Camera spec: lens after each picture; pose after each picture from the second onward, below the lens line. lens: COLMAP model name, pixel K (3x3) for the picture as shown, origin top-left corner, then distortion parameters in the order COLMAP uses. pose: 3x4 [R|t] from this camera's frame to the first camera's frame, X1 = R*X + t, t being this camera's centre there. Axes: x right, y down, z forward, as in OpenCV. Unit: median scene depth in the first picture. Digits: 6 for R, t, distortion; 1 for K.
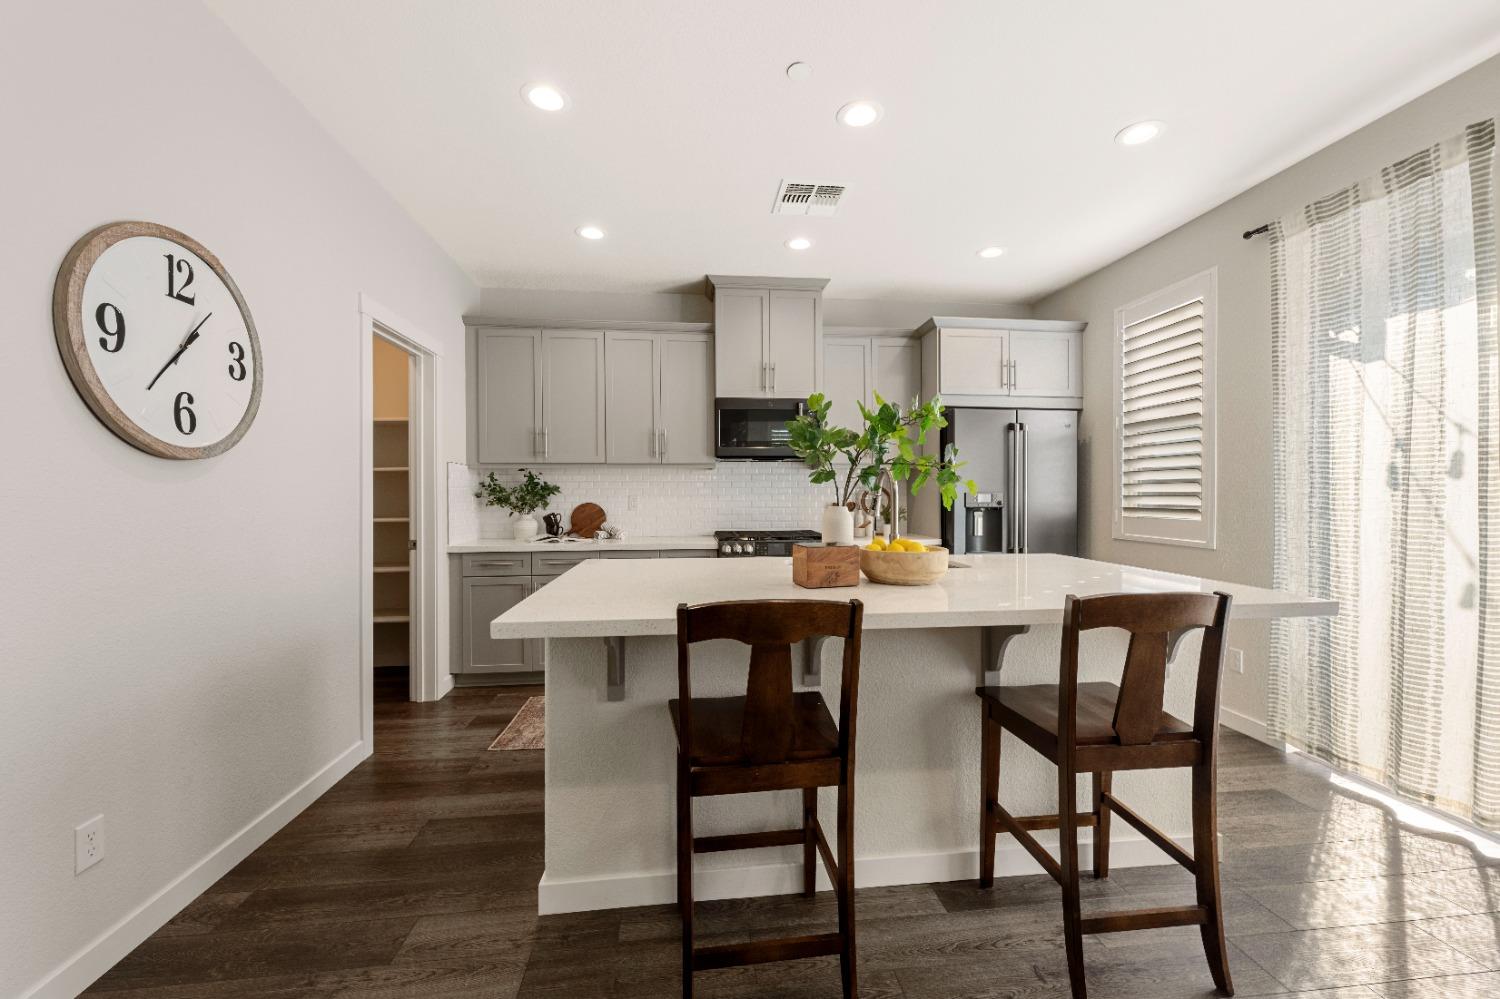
lens RADIAL K [[595.7, 0, 752.2], [0, 595.7, 499.7], [0, 0, 1]] dist [0.002412, -0.001820]
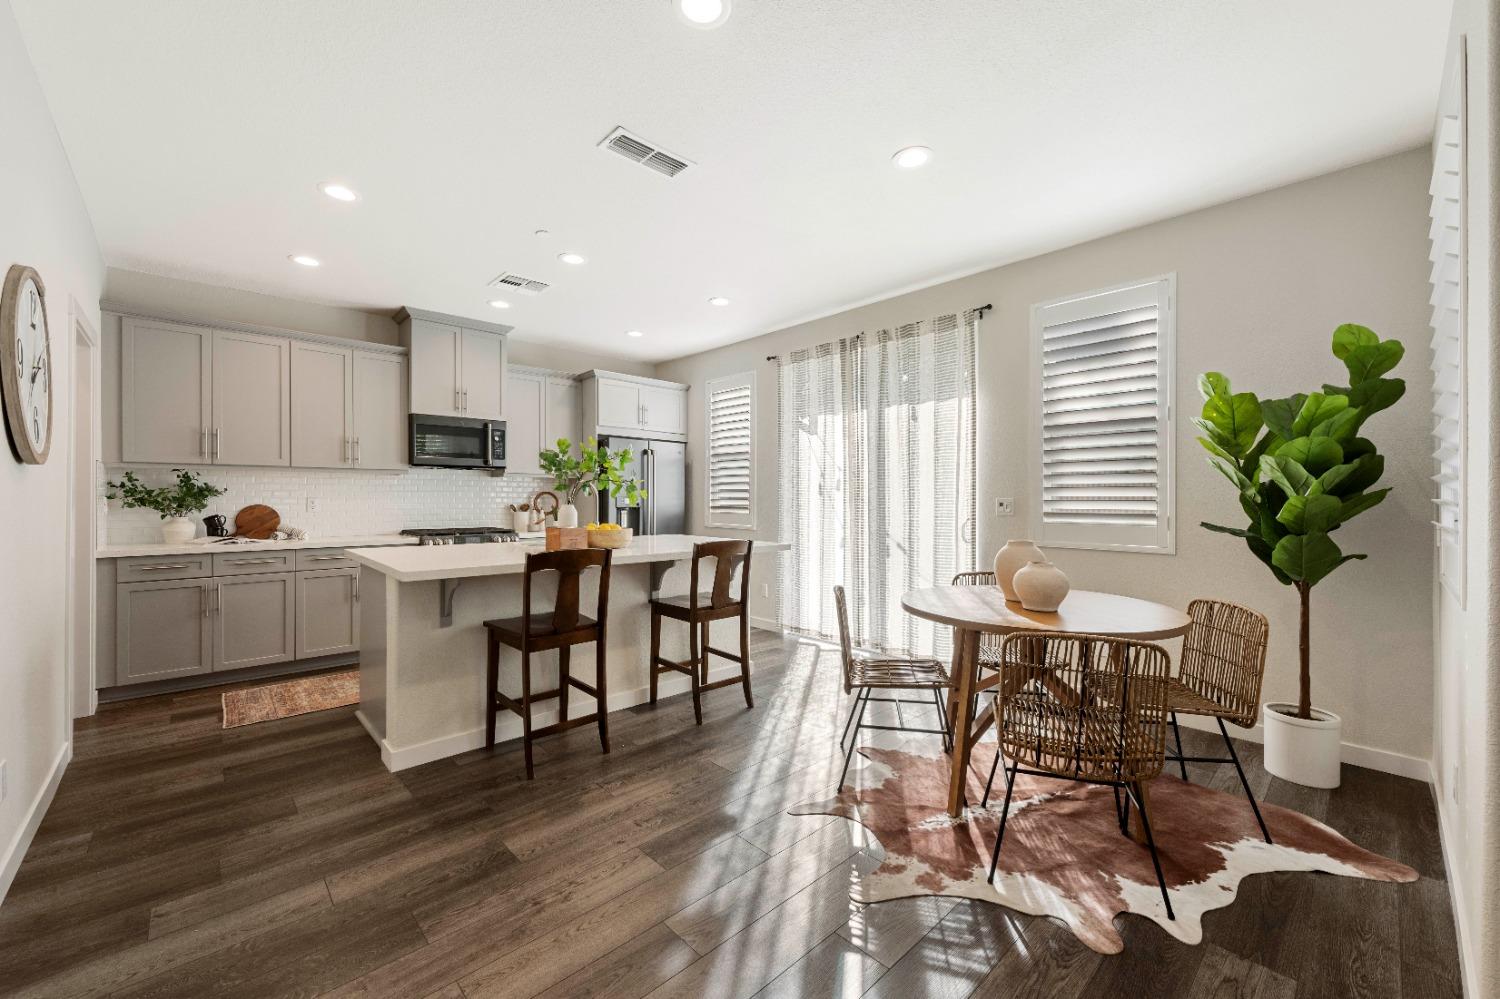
lens RADIAL K [[595.7, 0, 754.7], [0, 595.7, 499.5], [0, 0, 1]] dist [0.002412, -0.001820]
pose [[0.802292, 0.003021, 0.596924, -0.219844], [0.000862, 0.999980, -0.006220, 0.004169], [-0.596931, 0.005504, 0.802273, -0.327640]]
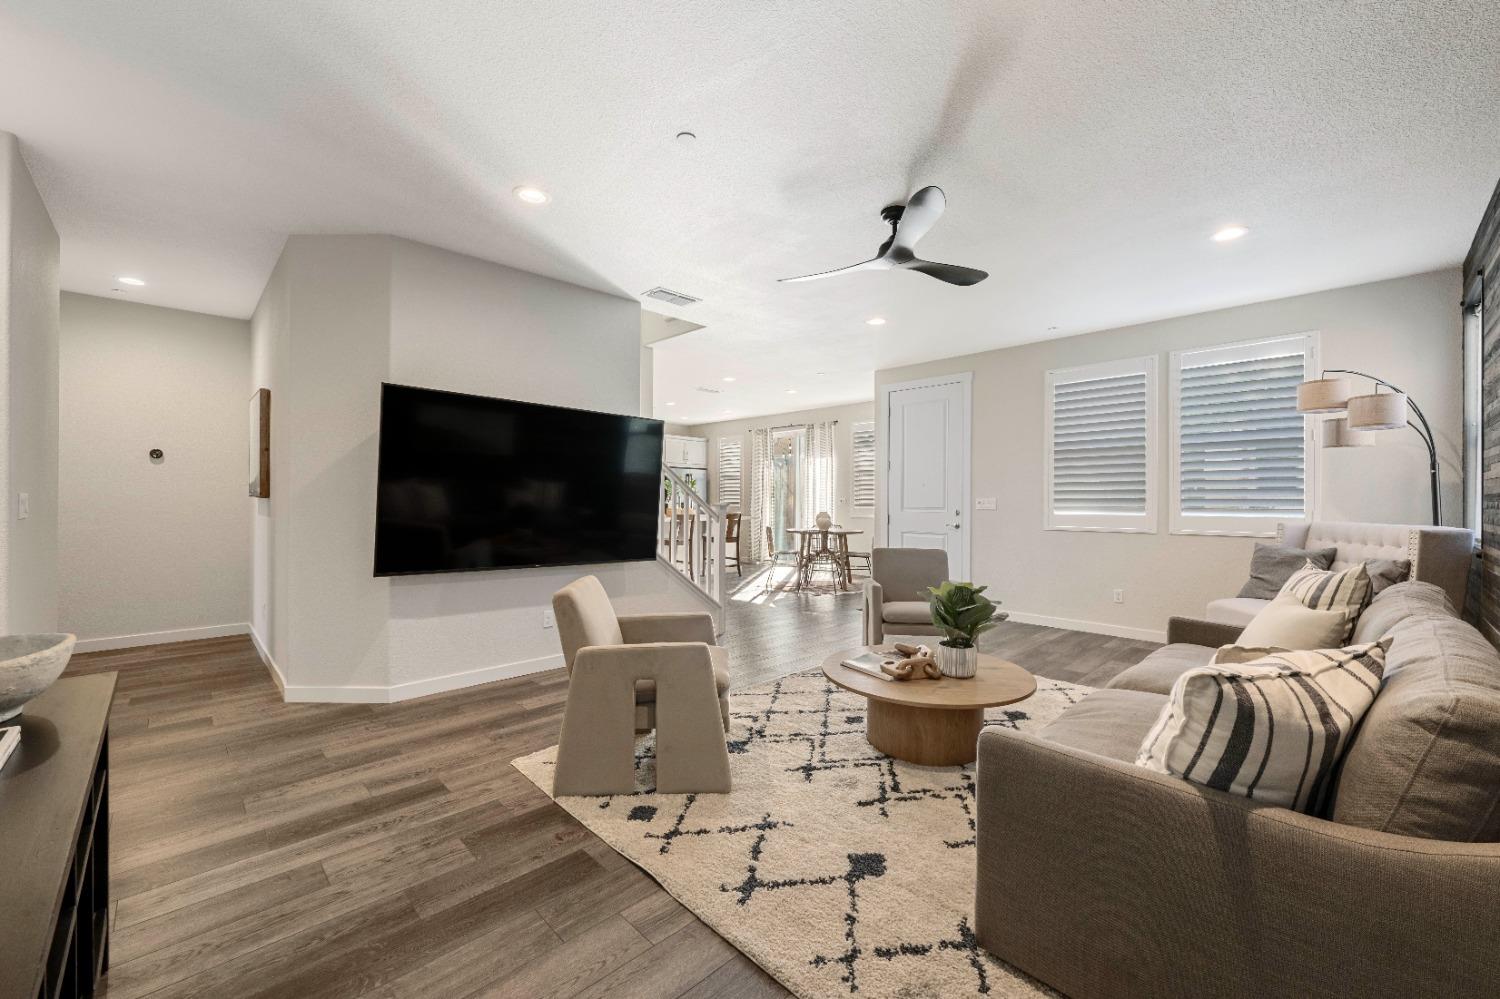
lens RADIAL K [[595.7, 0, 739.6], [0, 595.7, 513.0], [0, 0, 1]] dist [0.002412, -0.001820]
pose [[0.801234, -0.012431, 0.598222, -1.135198], [-0.010179, 0.999356, 0.034399, -0.034485], [-0.598265, -0.033651, 0.800591, -1.532815]]
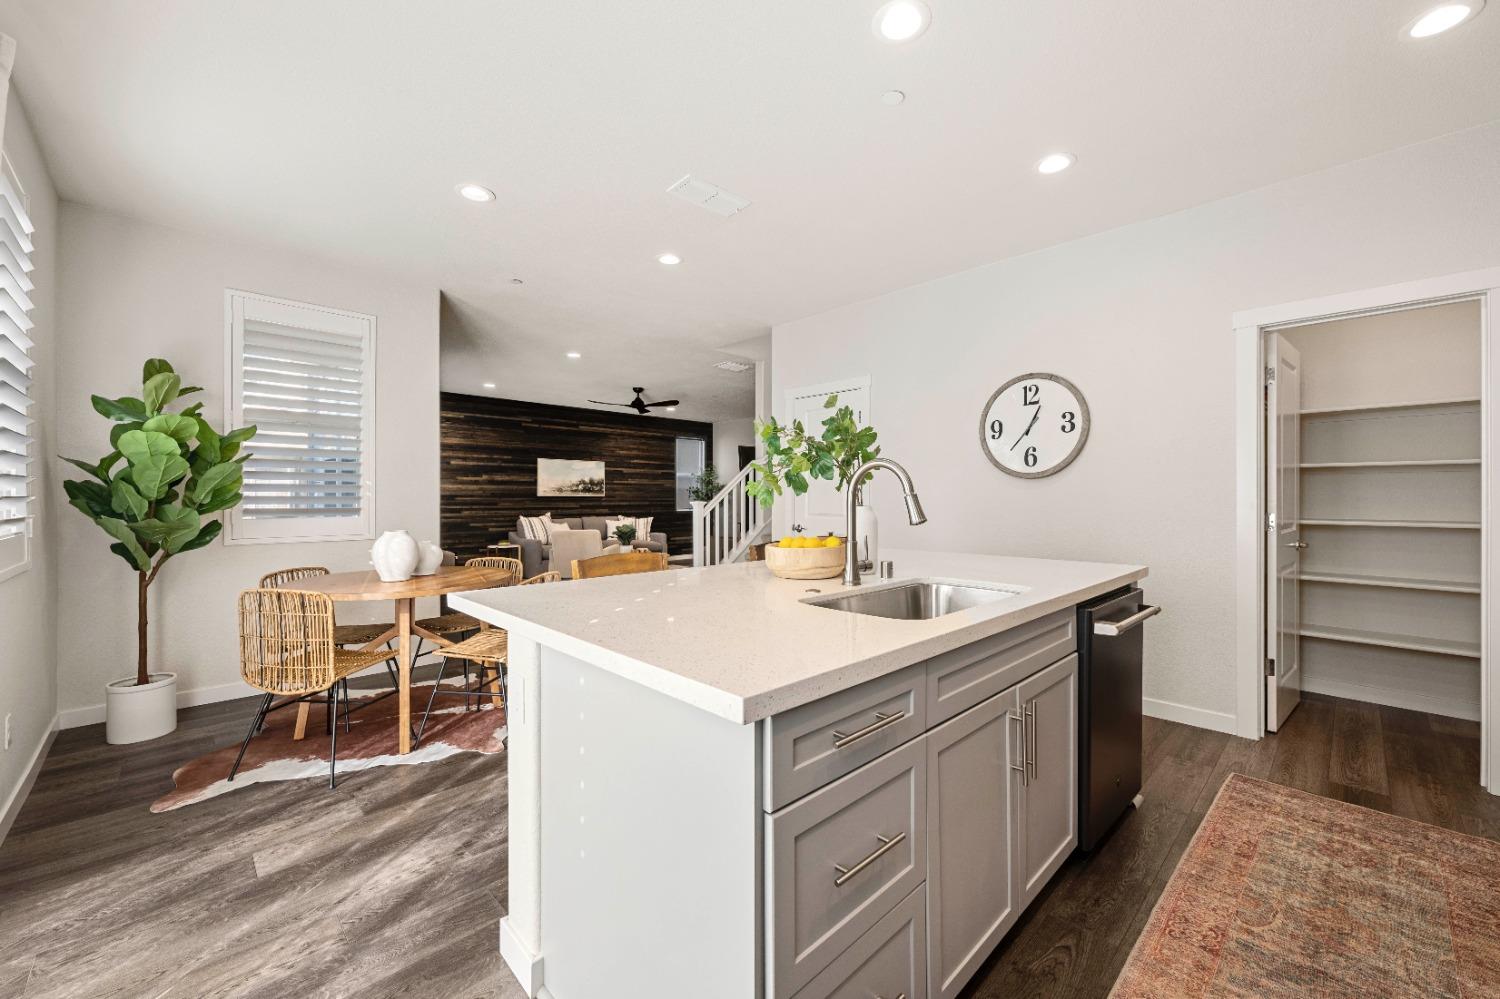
lens RADIAL K [[595.7, 0, 758.5], [0, 595.7, 496.5], [0, 0, 1]] dist [0.002412, -0.001820]
pose [[-0.784286, -0.000573, -0.620399, 3.477910], [-0.003733, 0.999986, 0.003795, -0.022798], [0.620388, 0.005293, -0.784277, 6.328125]]
